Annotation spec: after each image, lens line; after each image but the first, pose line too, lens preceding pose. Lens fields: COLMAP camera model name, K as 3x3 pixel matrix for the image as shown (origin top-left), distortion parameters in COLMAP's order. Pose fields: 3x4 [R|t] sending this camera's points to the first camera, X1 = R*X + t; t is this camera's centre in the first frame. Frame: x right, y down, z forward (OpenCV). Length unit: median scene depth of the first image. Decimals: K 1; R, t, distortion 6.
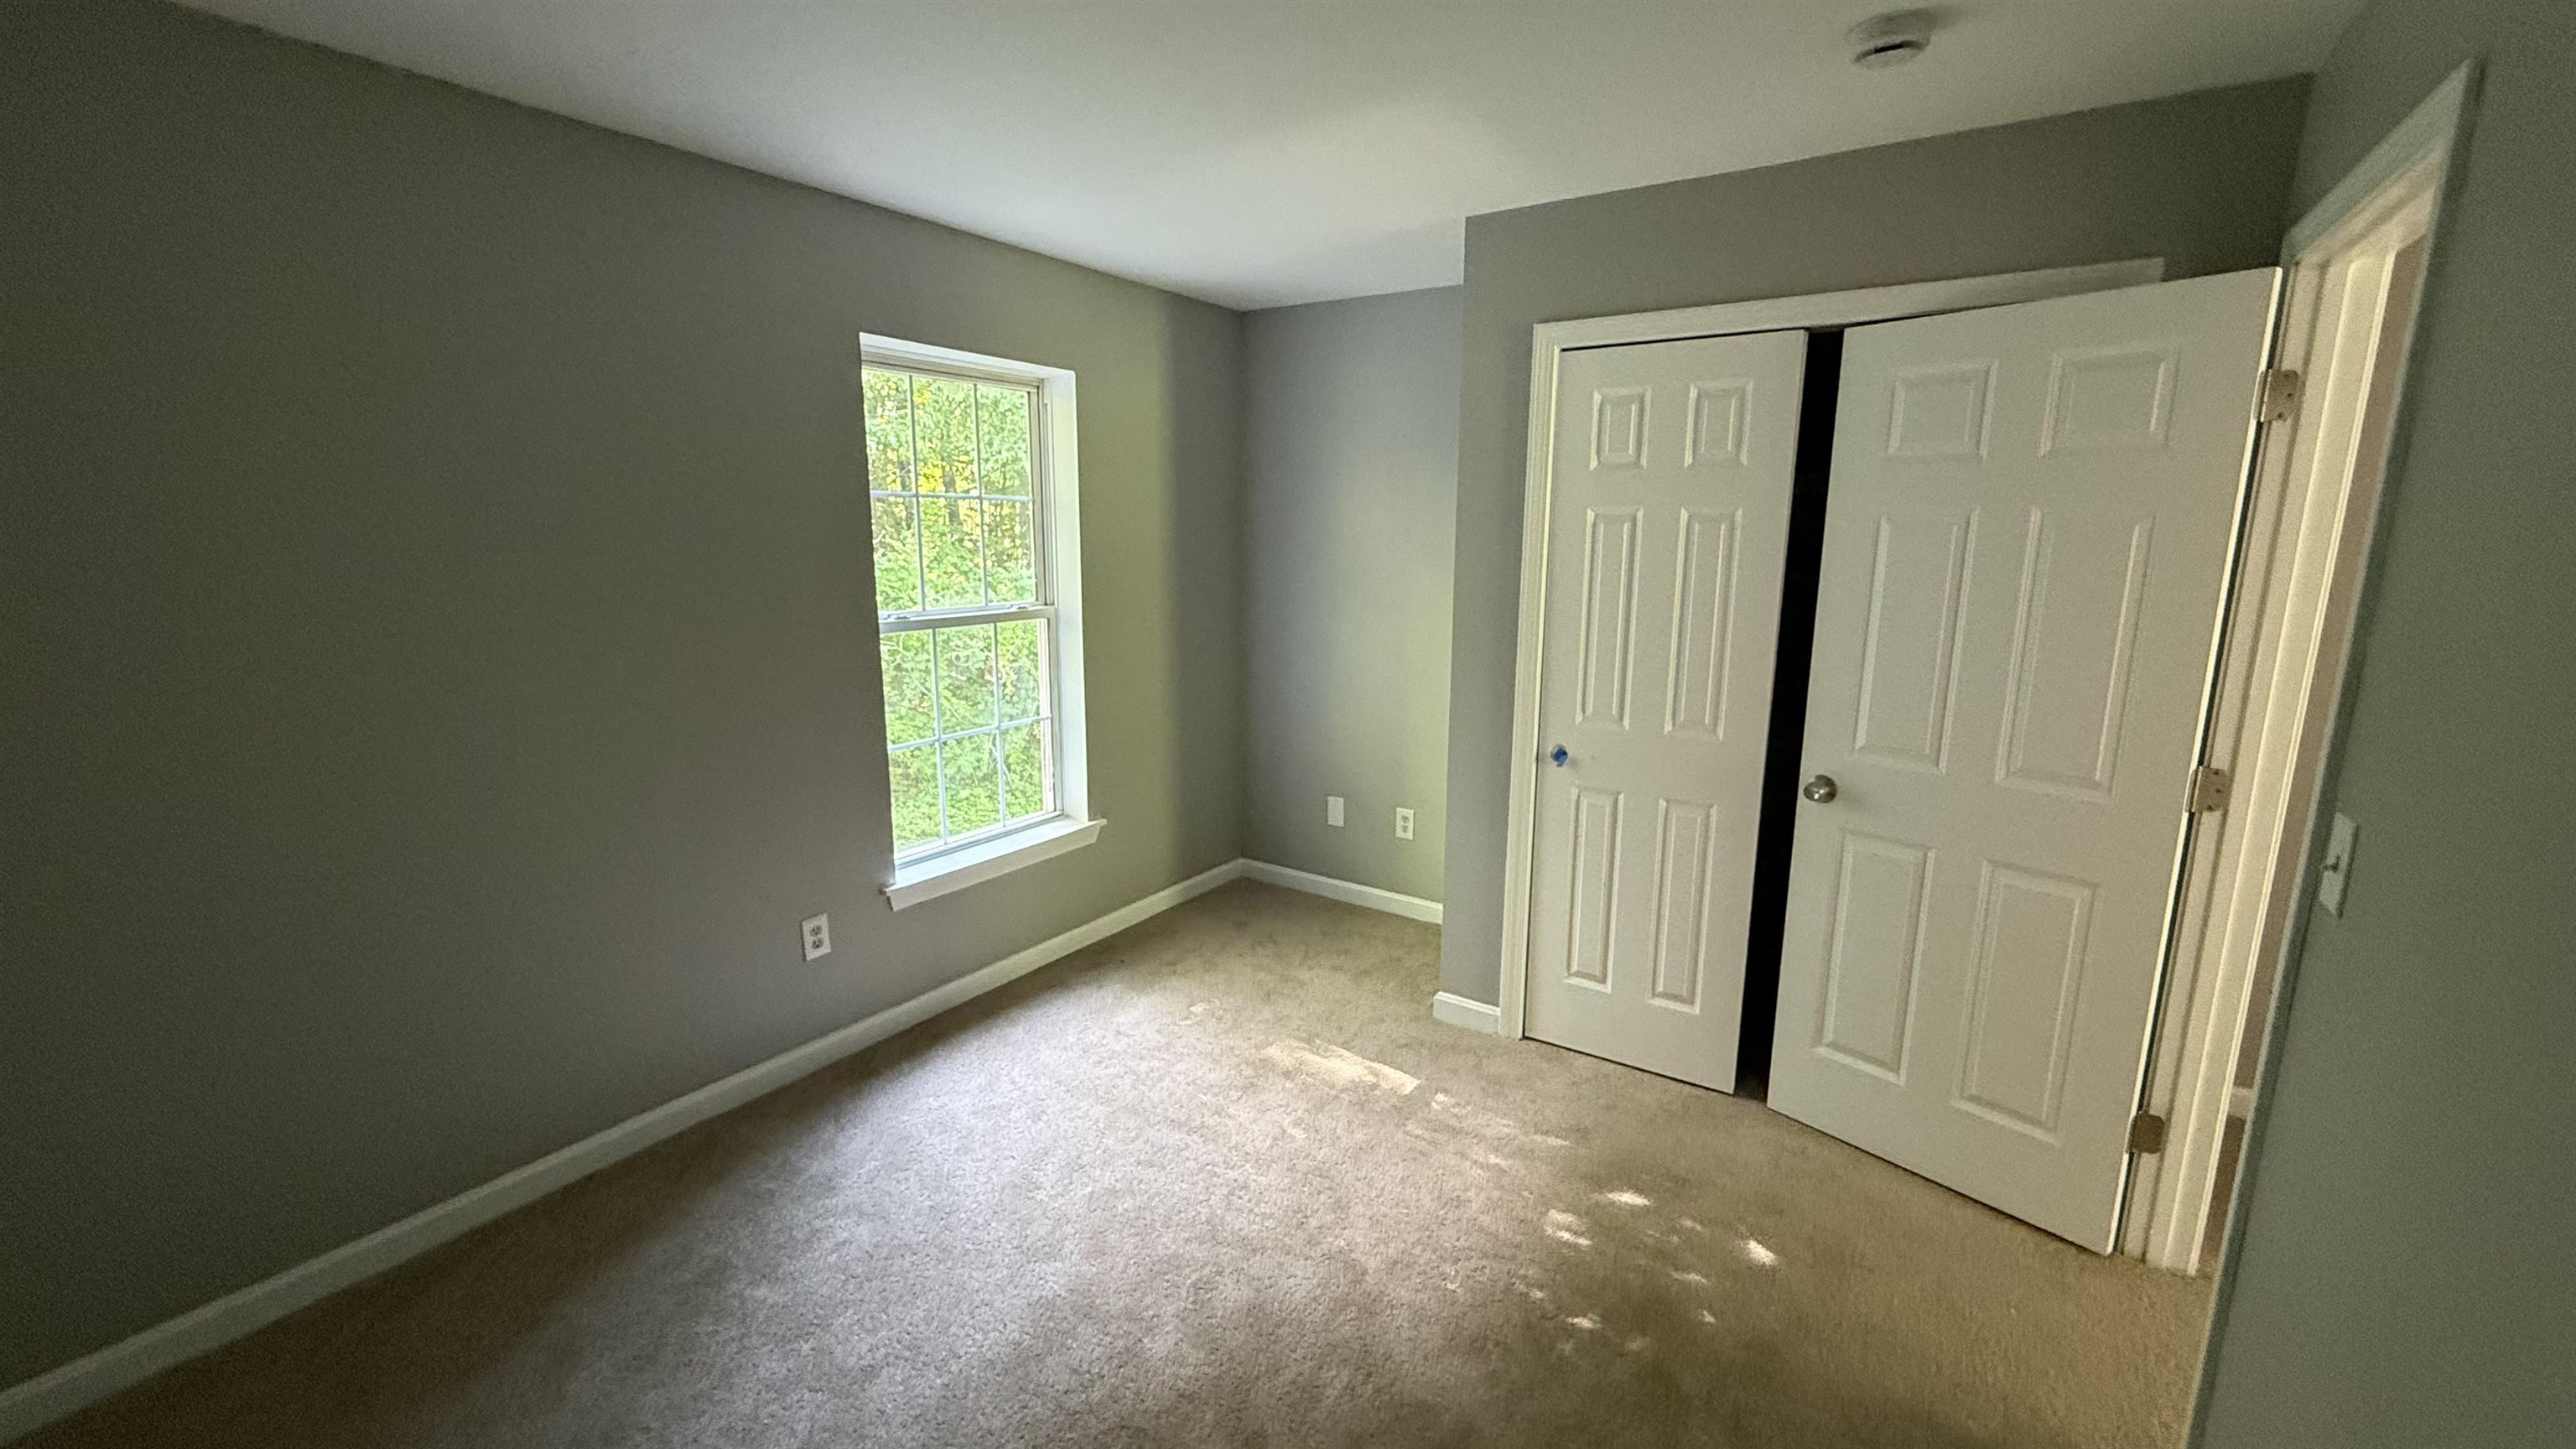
lens RADIAL K [[1025.8, 0, 1296.4], [0, 1025.8, 736.6], [0, 0, 1]] dist [-0.000892, 0.000295]
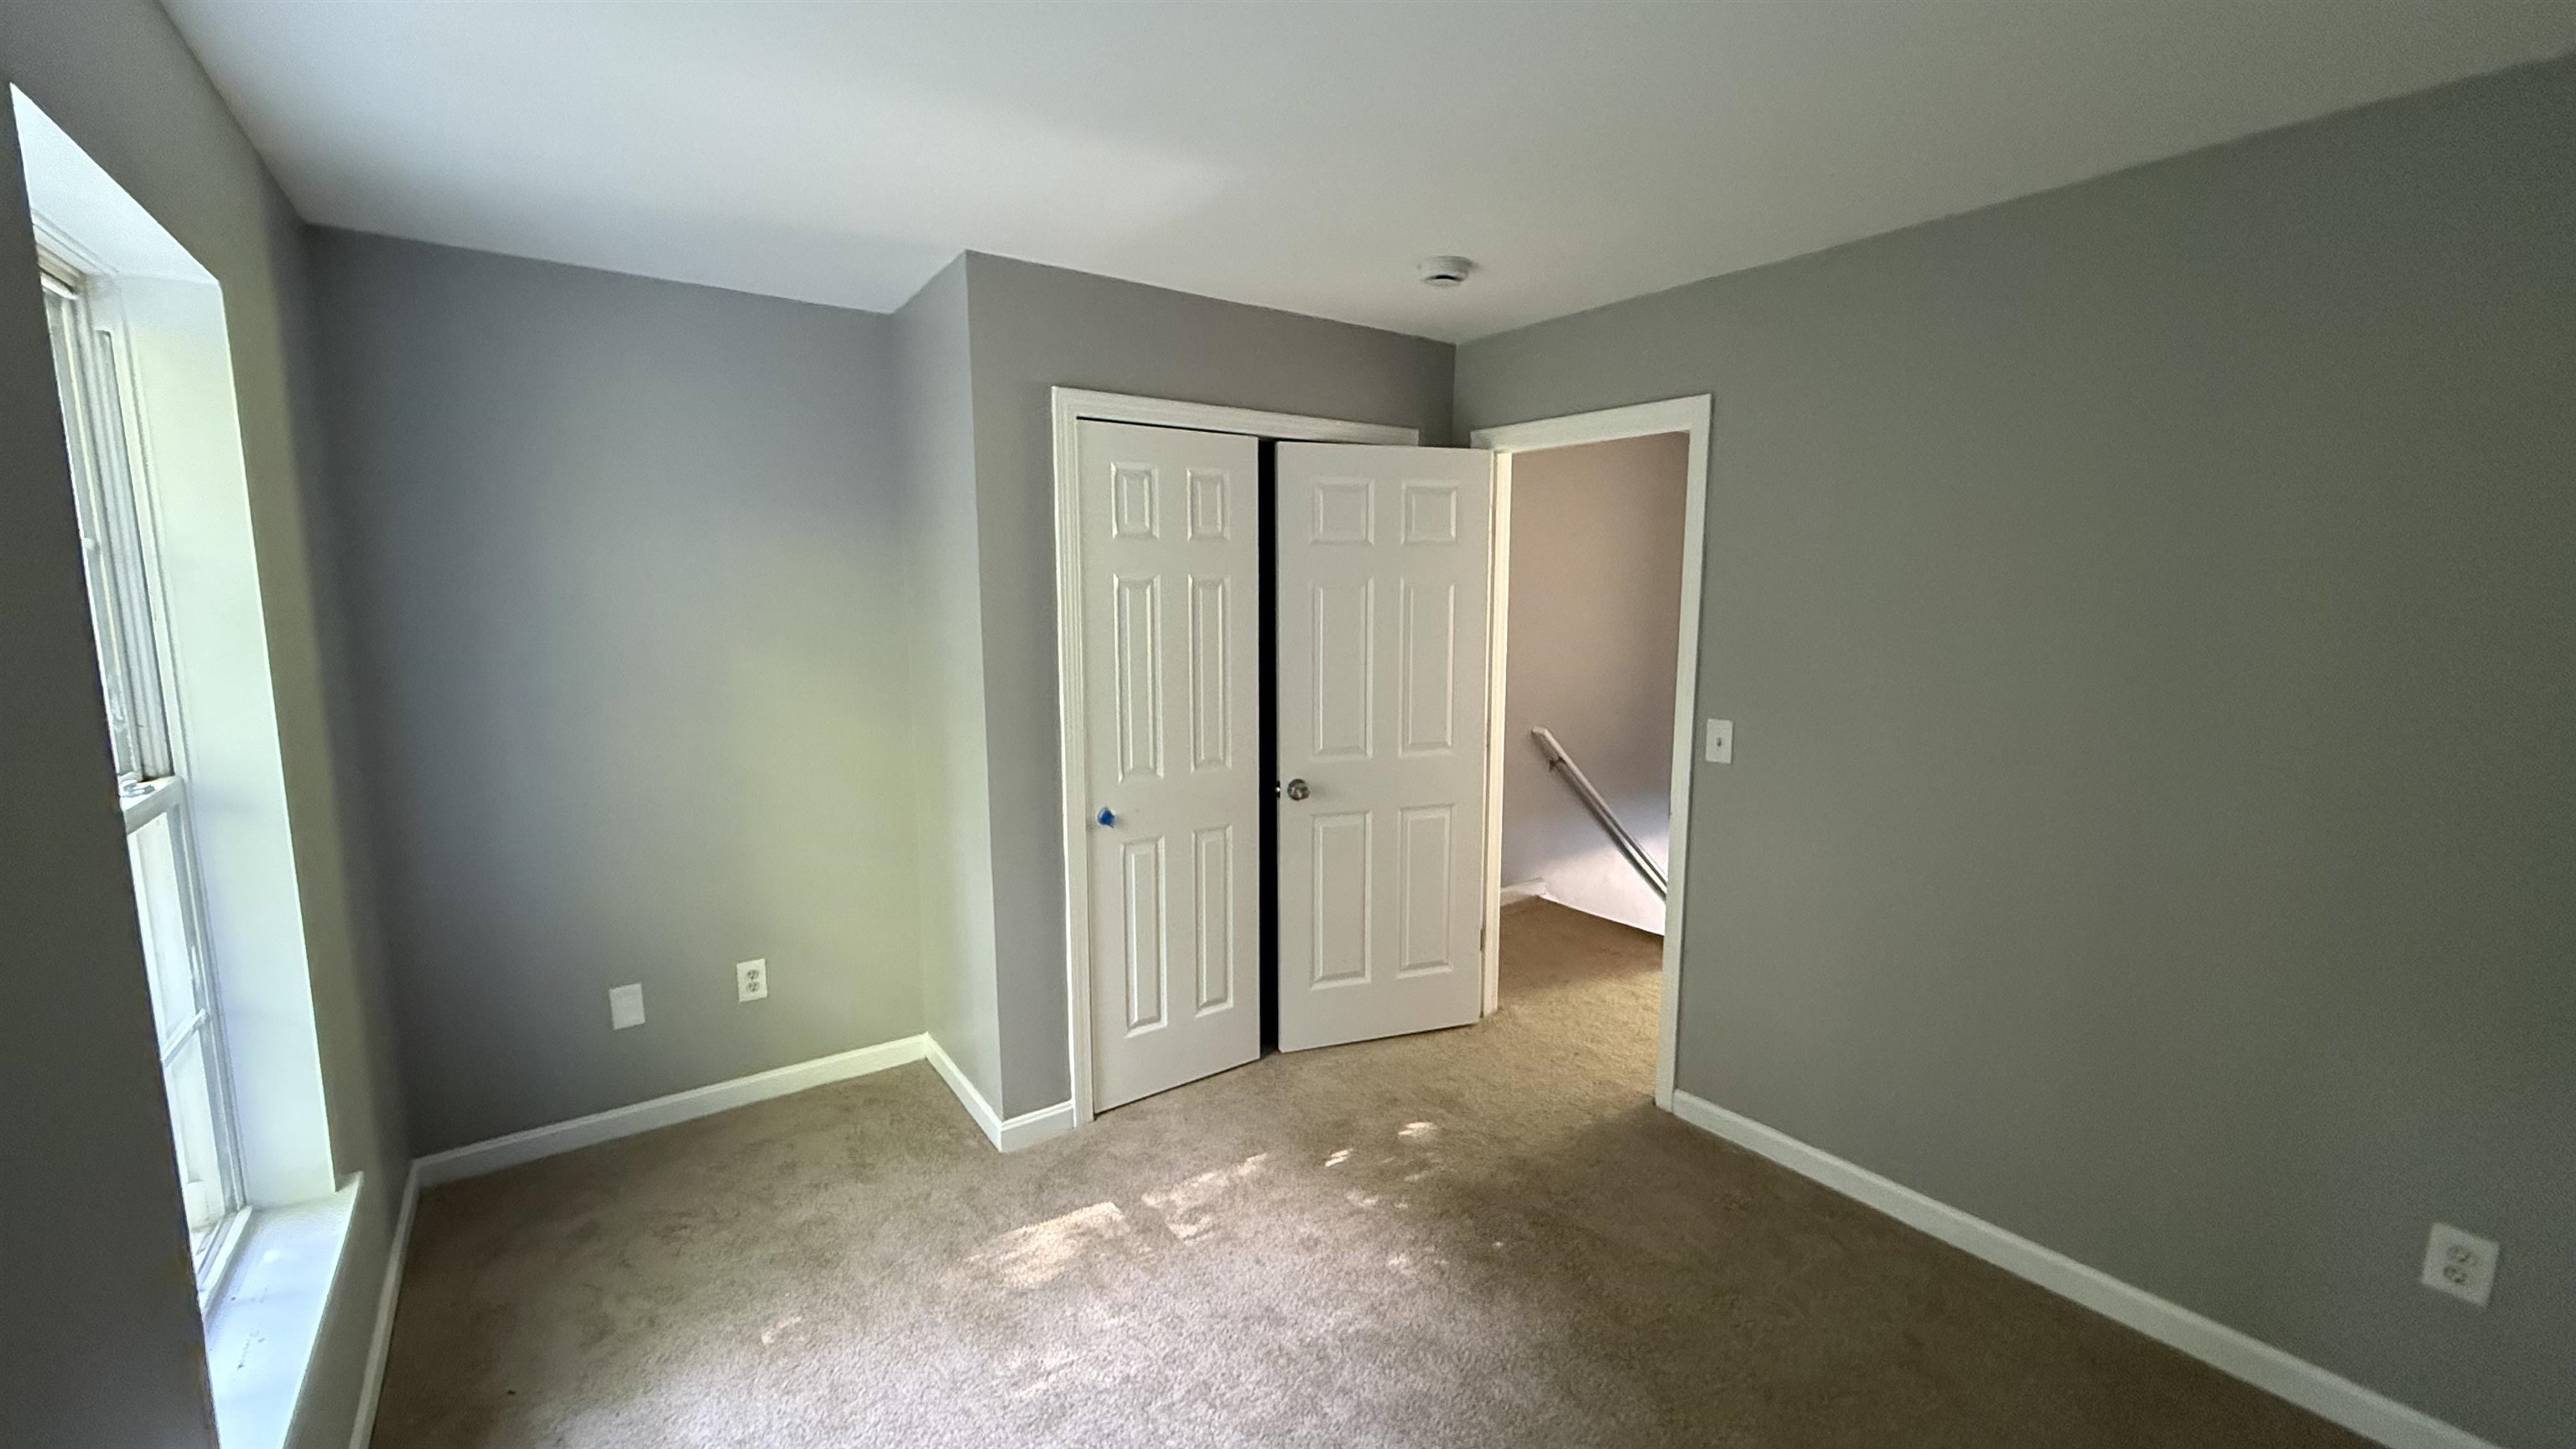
lens RADIAL K [[1025.8, 0, 1270.6], [0, 1025.8, 739.0], [0, 0, 1]] dist [-0.000892, 0.000295]
pose [[0.344743, -0.146443, 0.927204, -0.643893], [0.190023, 0.978193, 0.083844, -0.117906], [-0.919262, 0.147285, 0.365053, 0.507203]]
